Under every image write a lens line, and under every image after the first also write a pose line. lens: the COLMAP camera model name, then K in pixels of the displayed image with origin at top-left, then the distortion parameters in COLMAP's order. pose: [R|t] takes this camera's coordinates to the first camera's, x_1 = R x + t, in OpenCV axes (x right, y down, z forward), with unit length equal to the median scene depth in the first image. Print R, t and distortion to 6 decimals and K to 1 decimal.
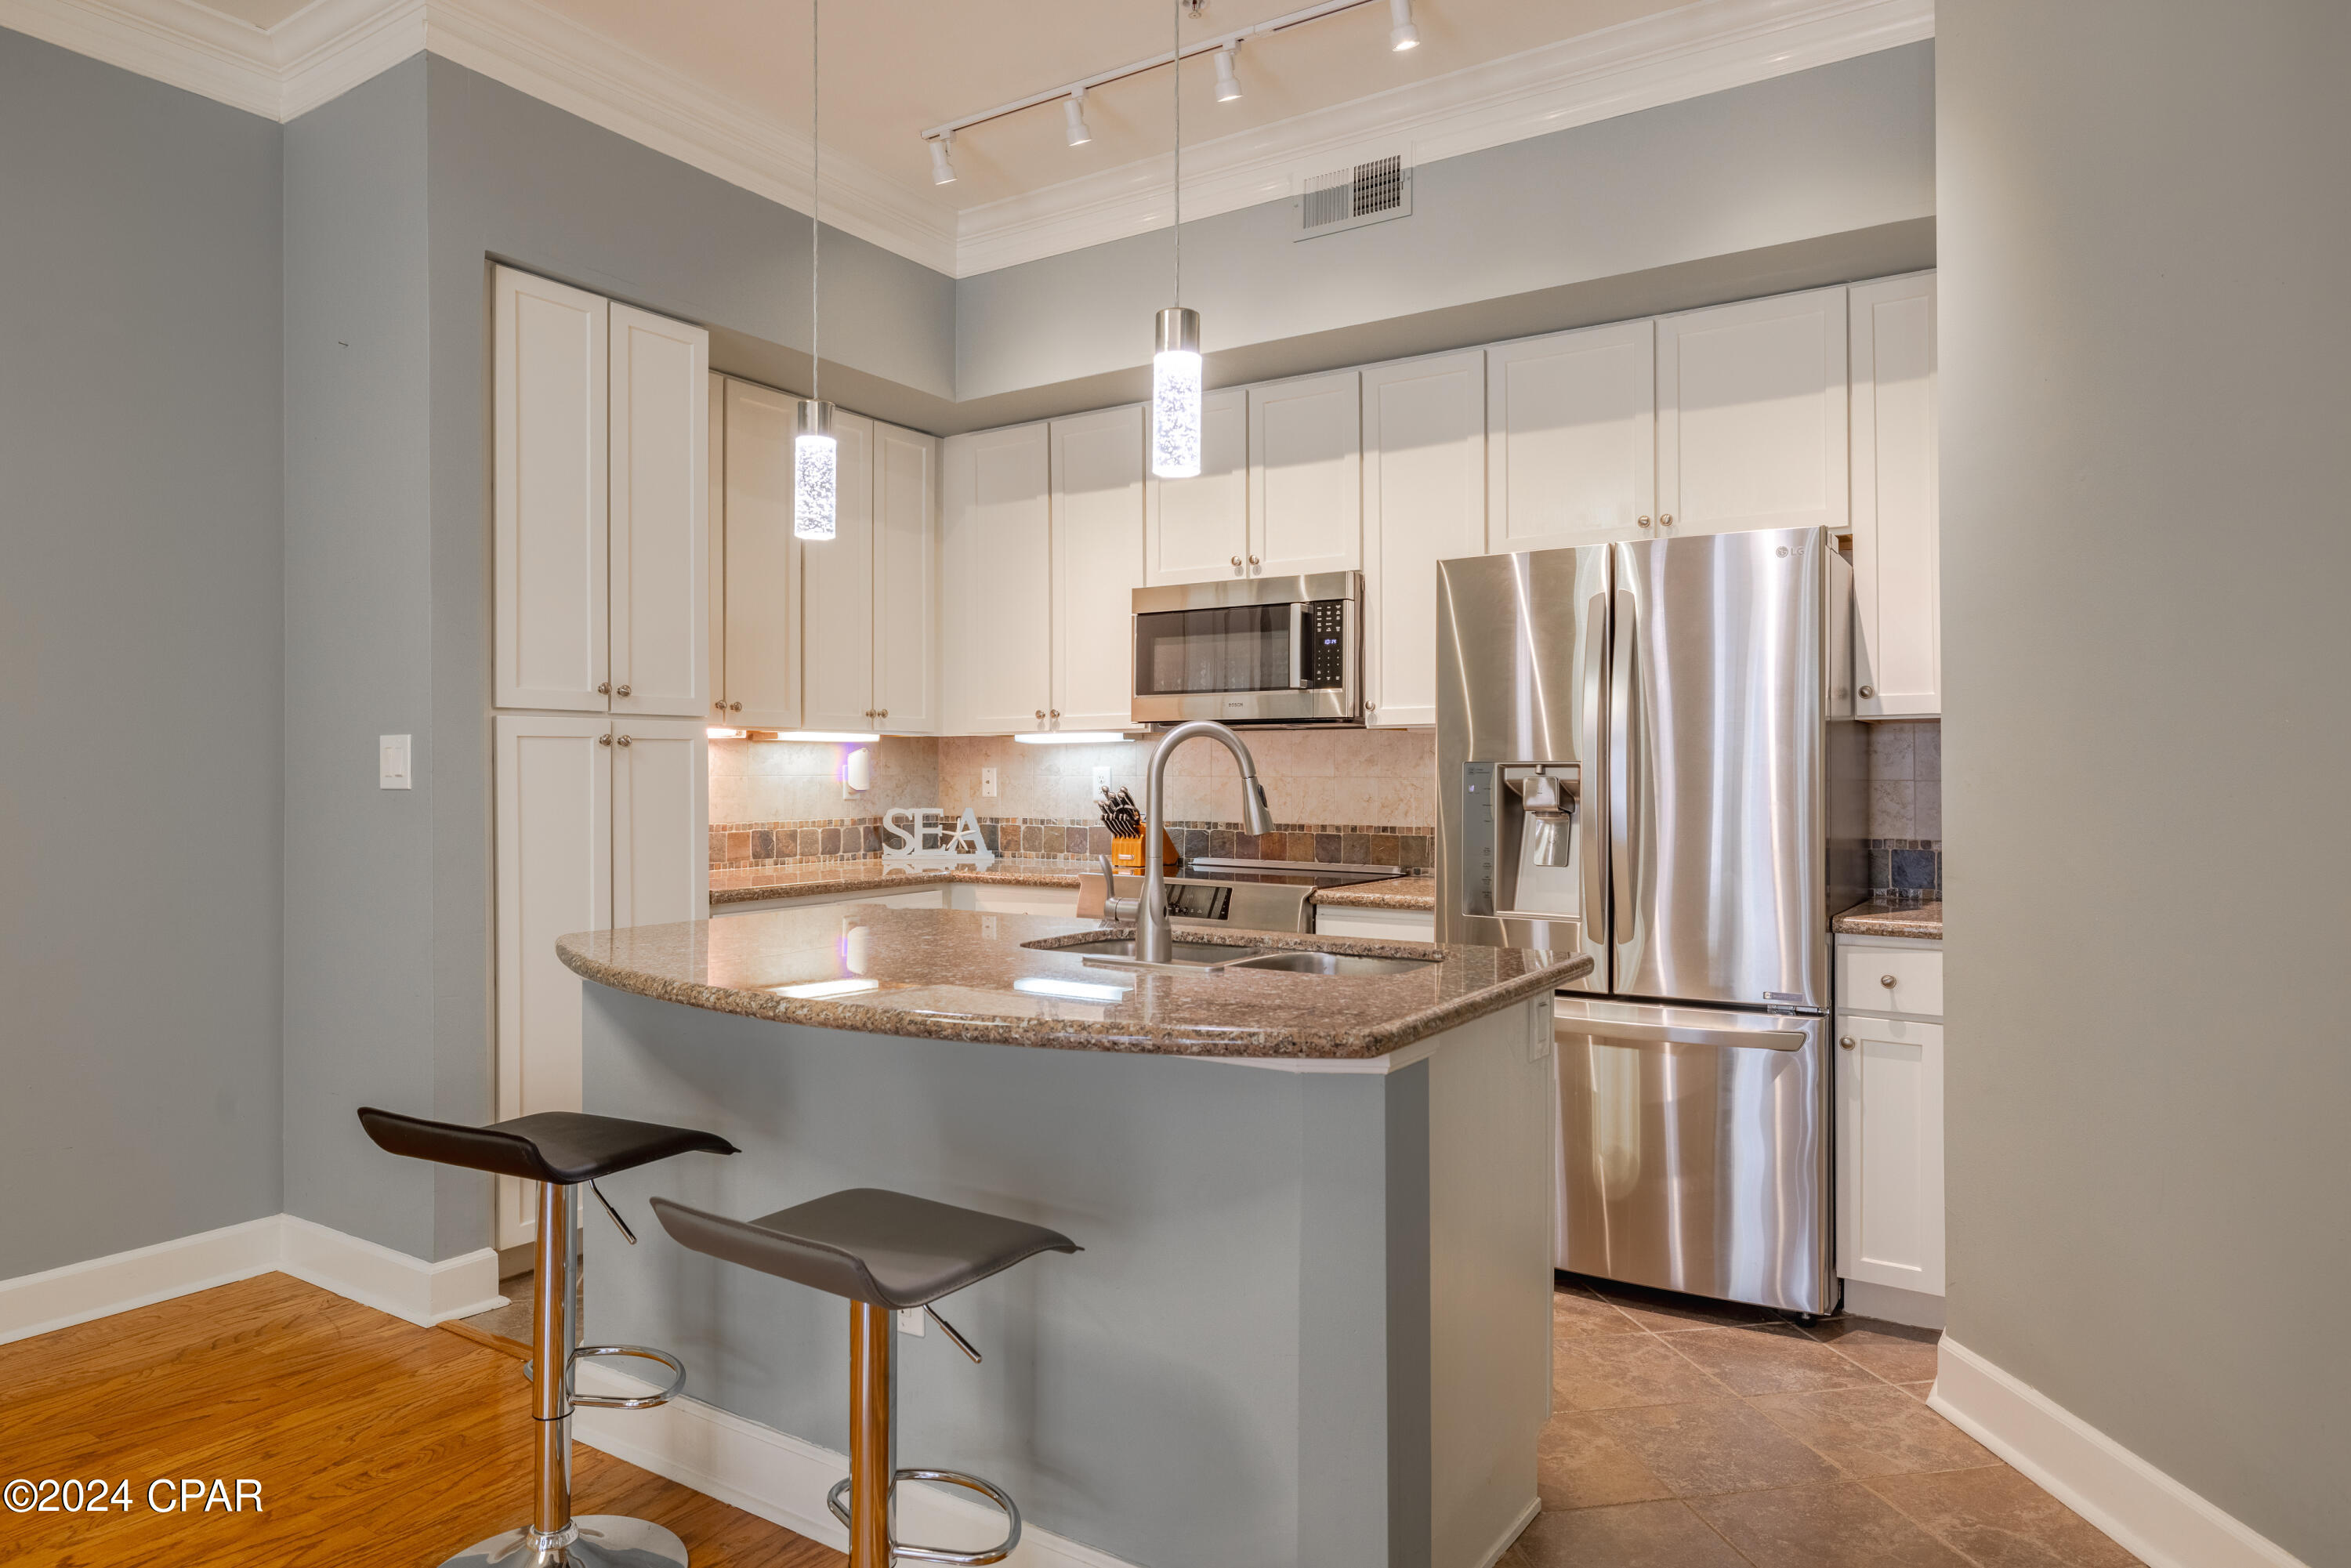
lens RADIAL K [[1454.5, 0, 1135.0], [0, 1454.5, 762.0], [0, 0, 1]] dist [-0.002931, 0.002630]
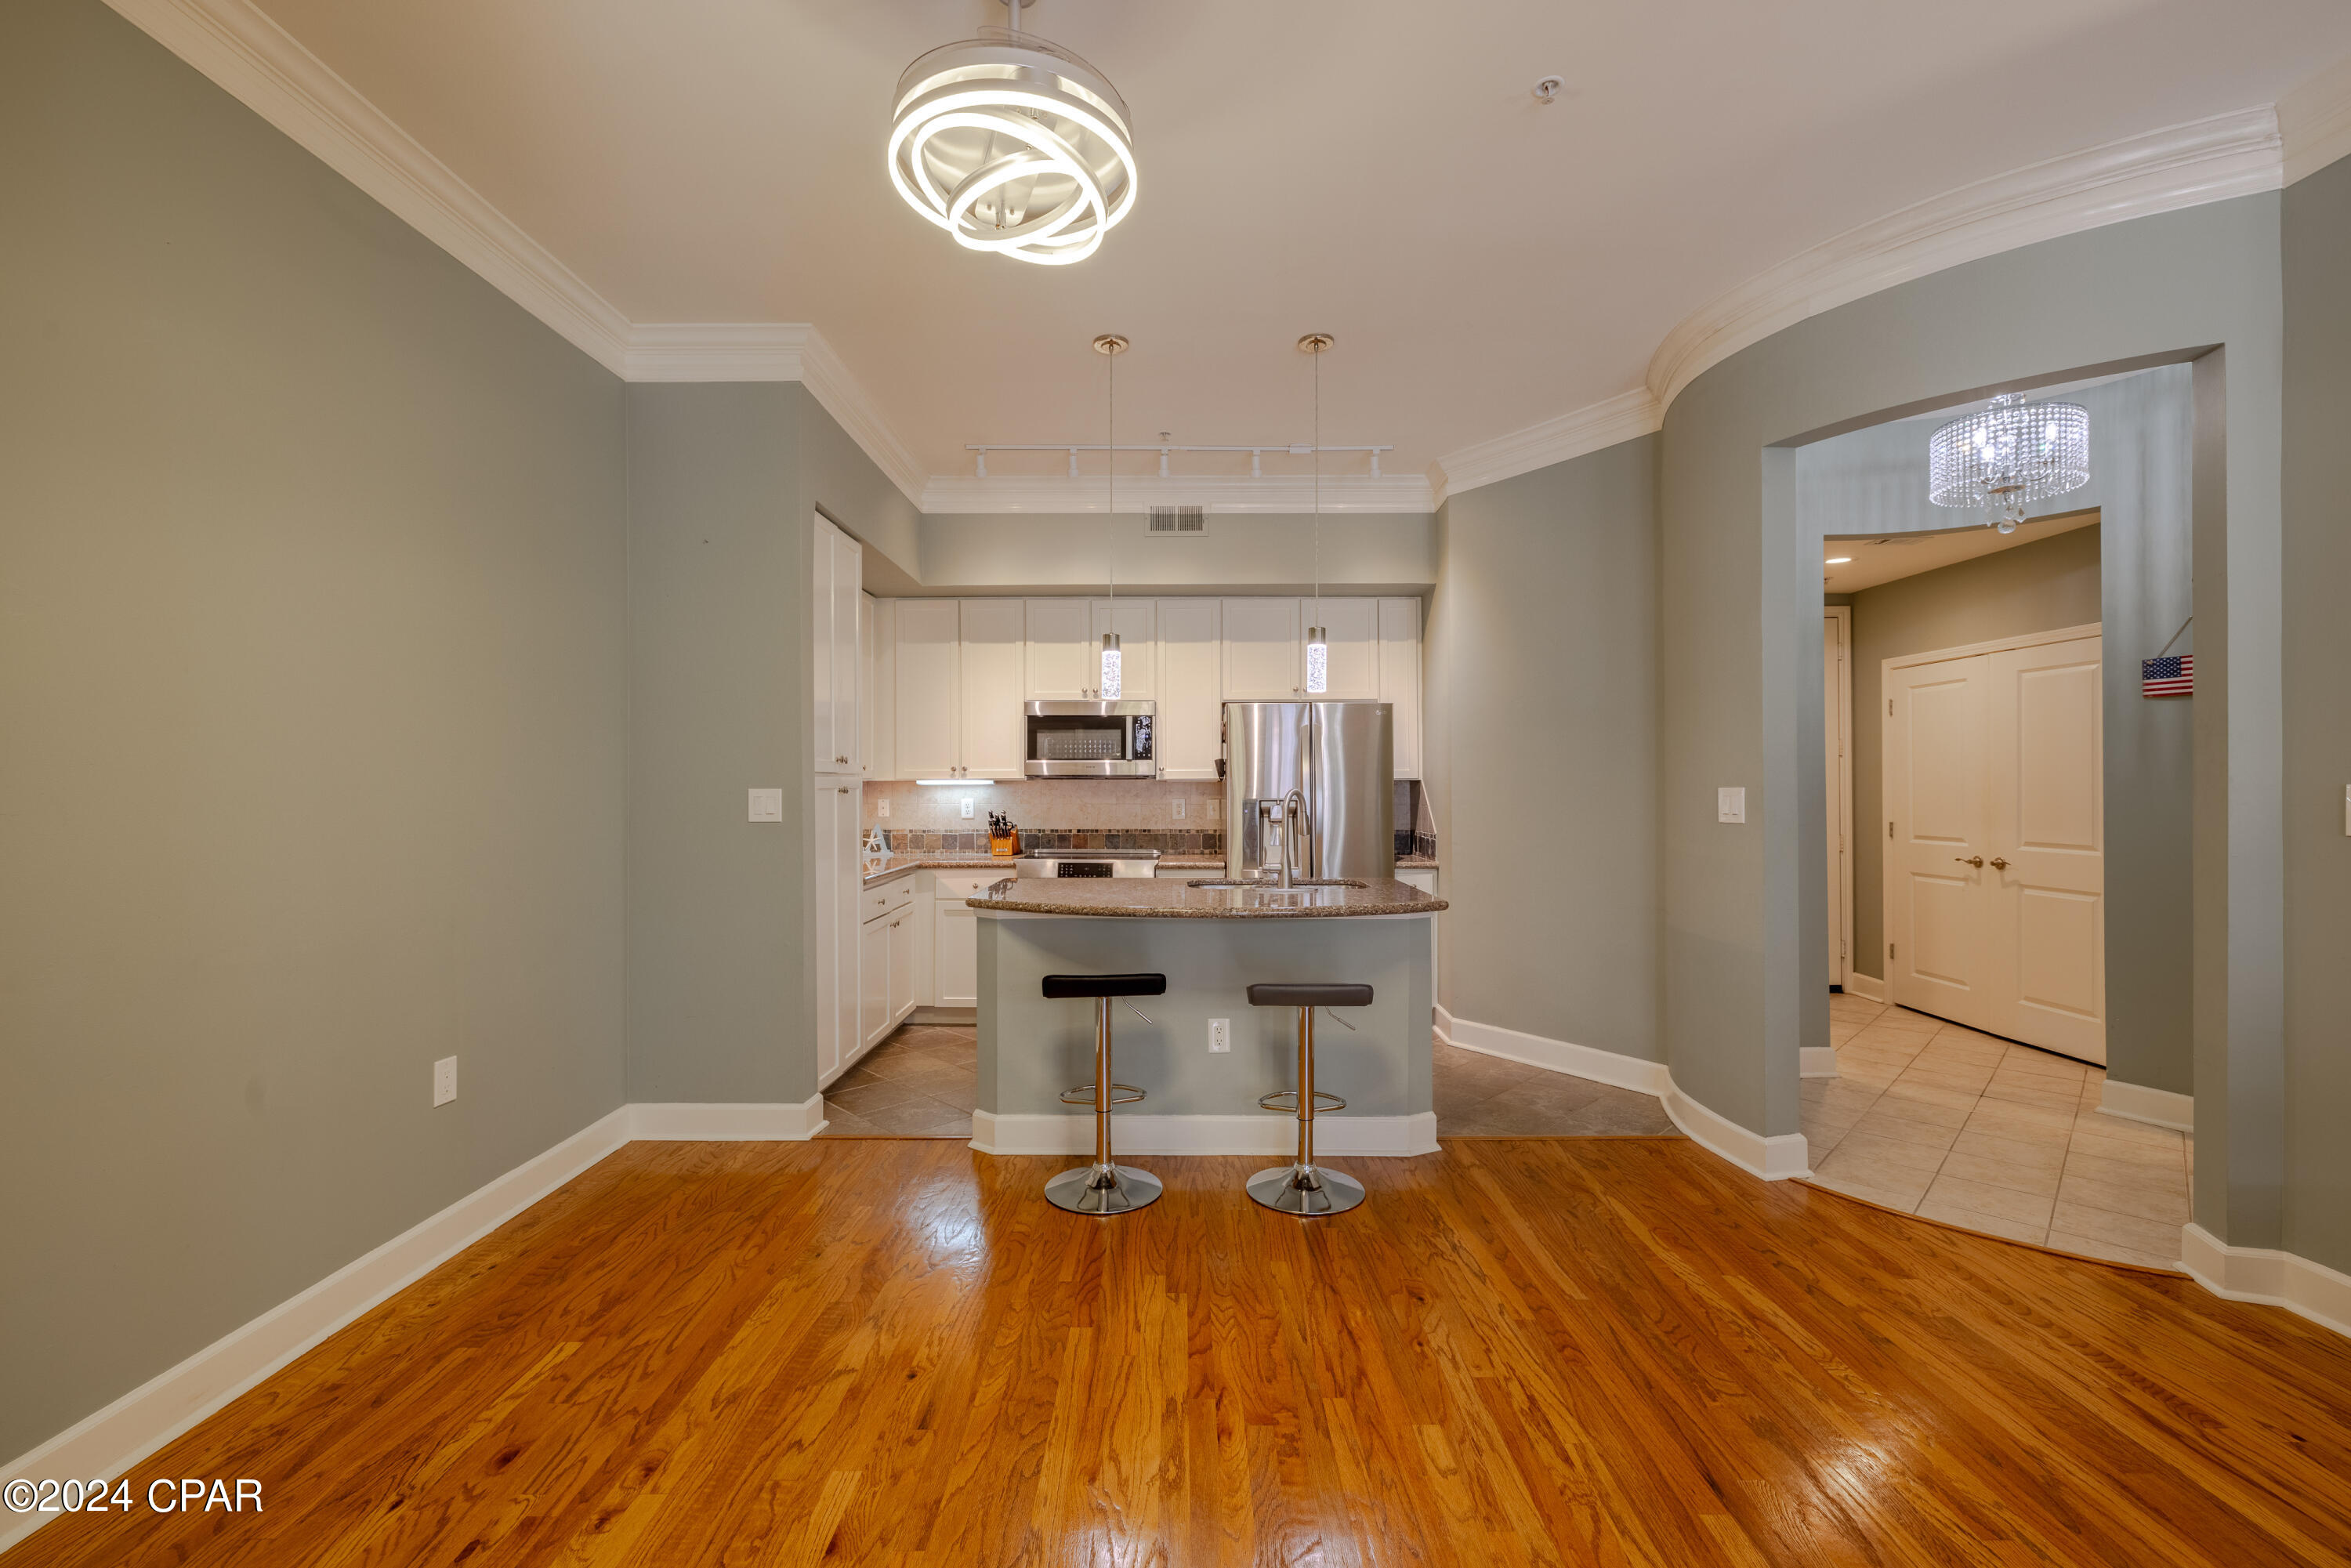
lens RADIAL K [[992.5, 0, 1179.6], [0, 992.5, 780.0], [0, 0, 1]] dist [-0.002368, 0.000498]
pose [[0.832641, 0.003145, 0.553804, -0.545376], [-0.002532, 0.999995, -0.001872, -0.020239], [-0.553807, 0.000156, 0.832645, -0.141926]]
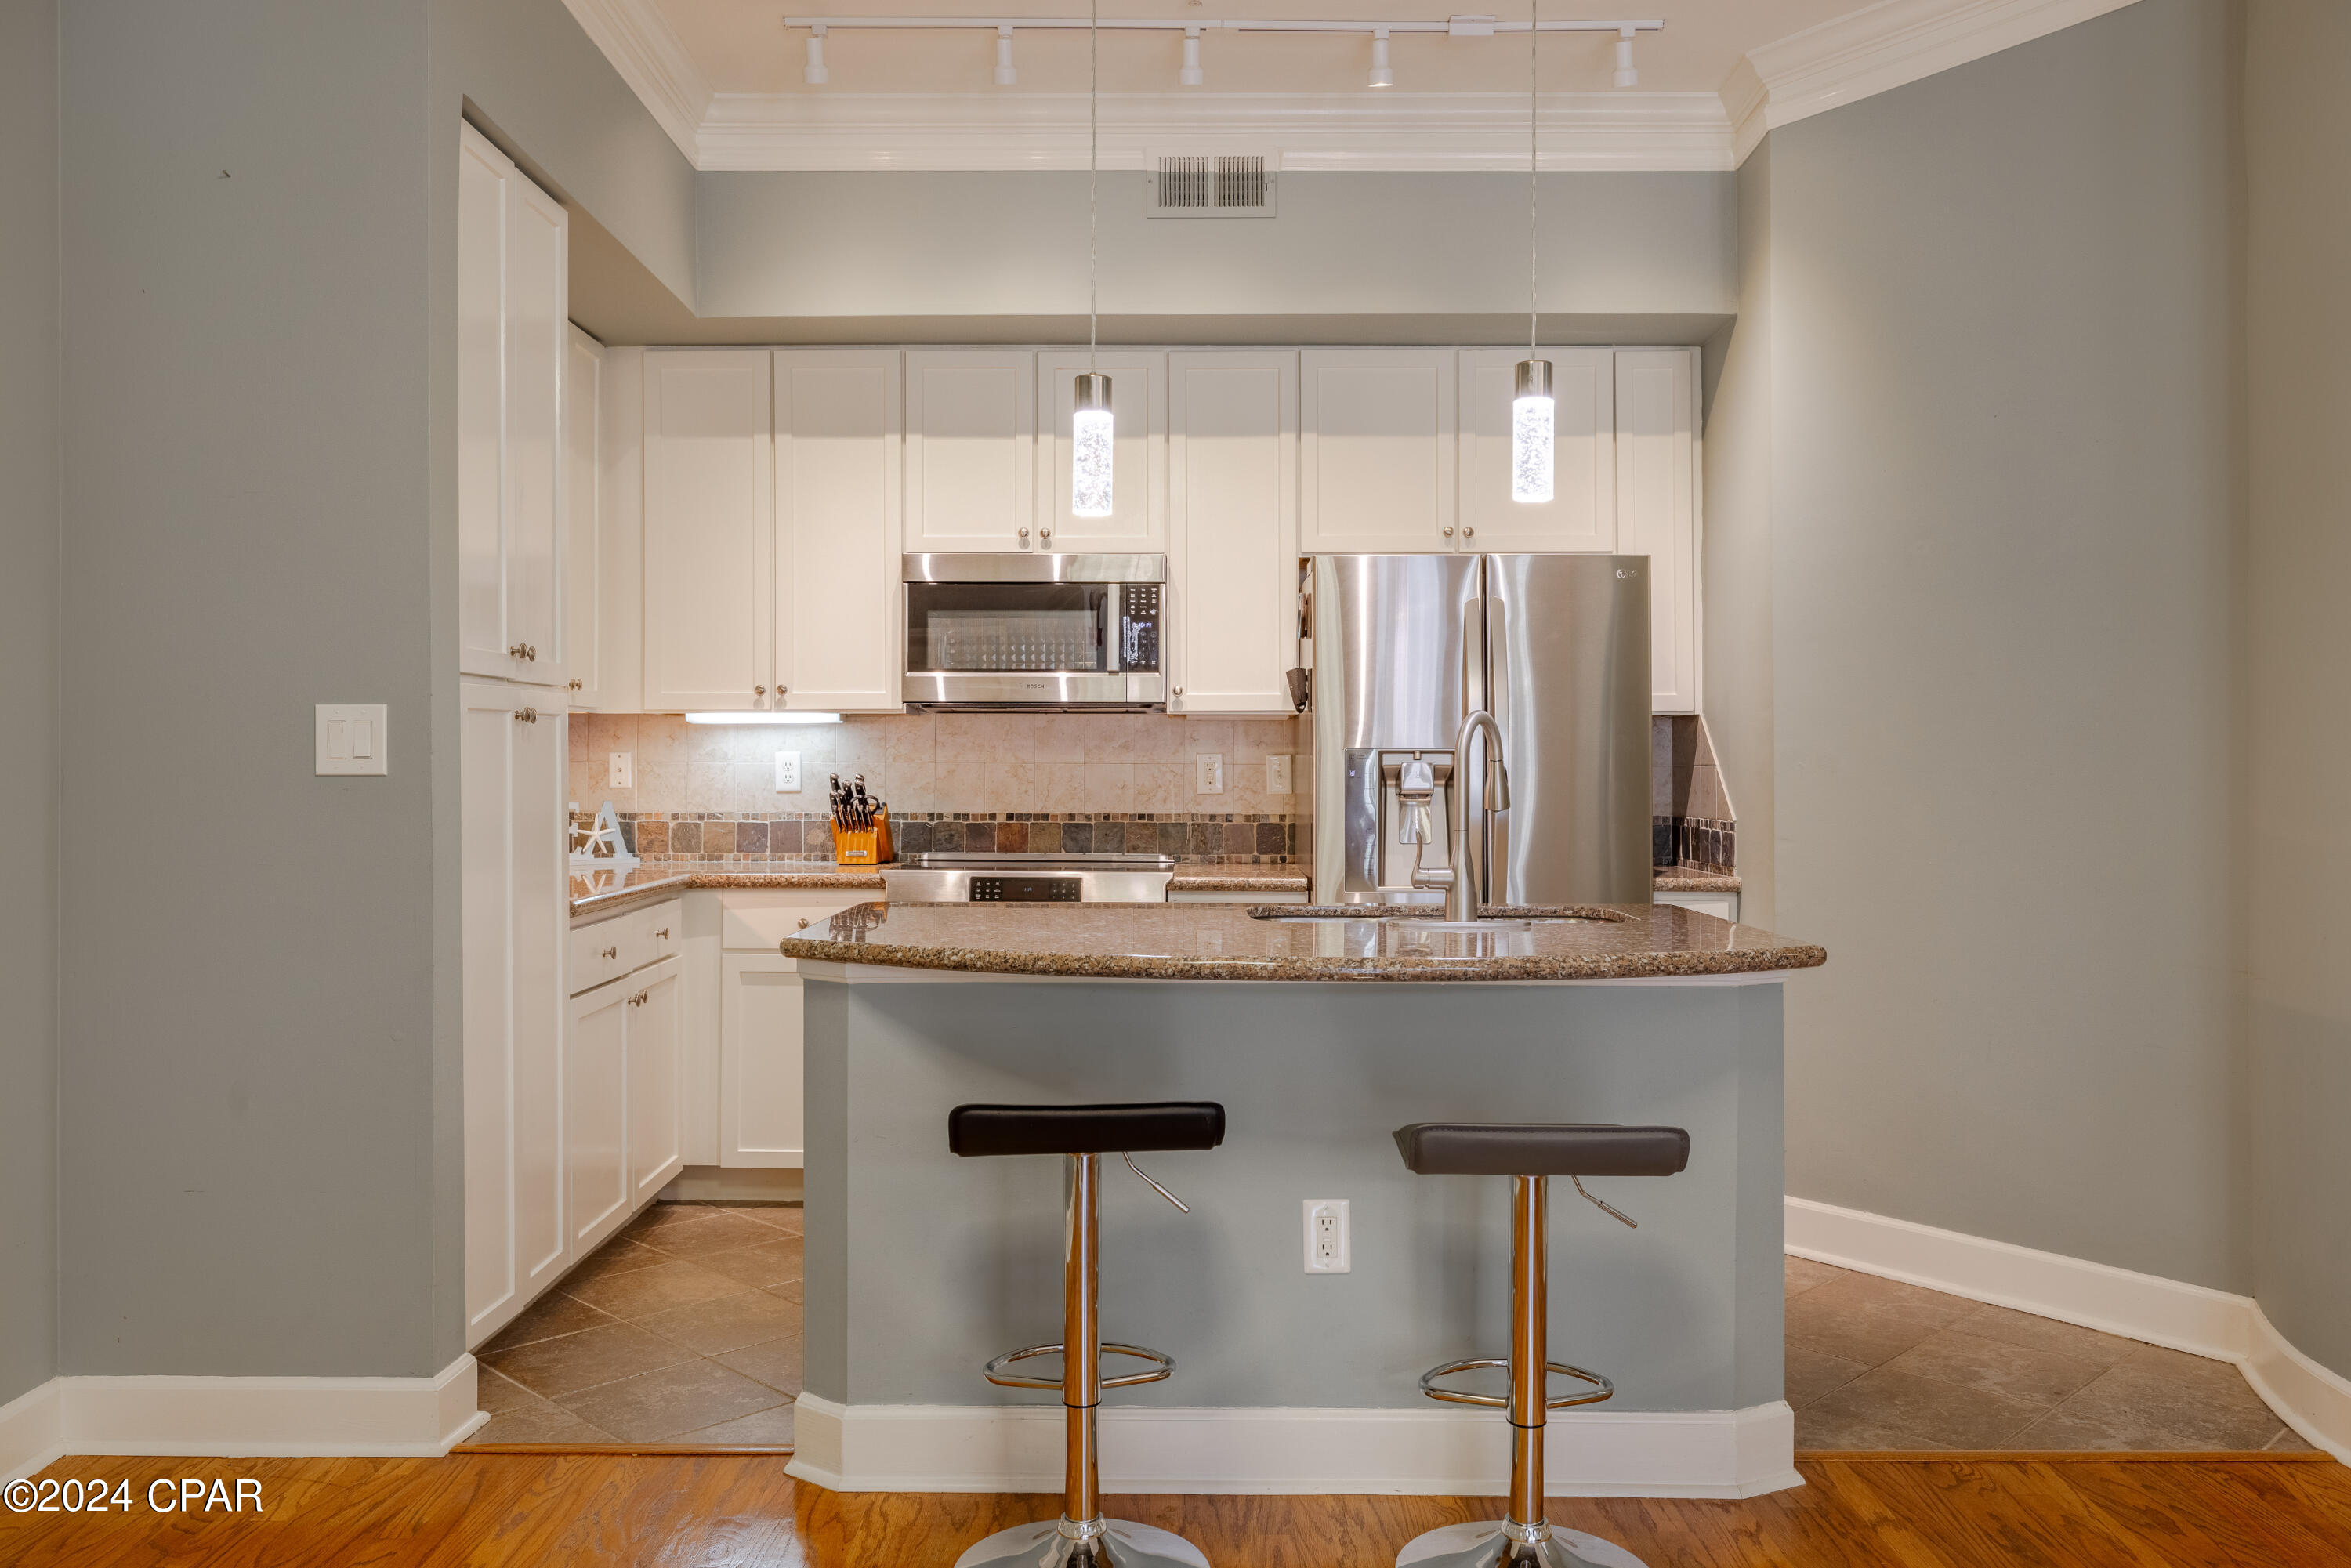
lens RADIAL K [[1801.1, 0, 1174.3], [0, 1801.1, 760.7], [0, 0, 1]] dist [-0.000408, 0.003975]
pose [[0.833166, 0.002440, 0.553017, -0.495944], [-0.005309, 0.999979, 0.003587, 0.004184], [-0.552997, -0.005924, 0.833162, -0.023505]]
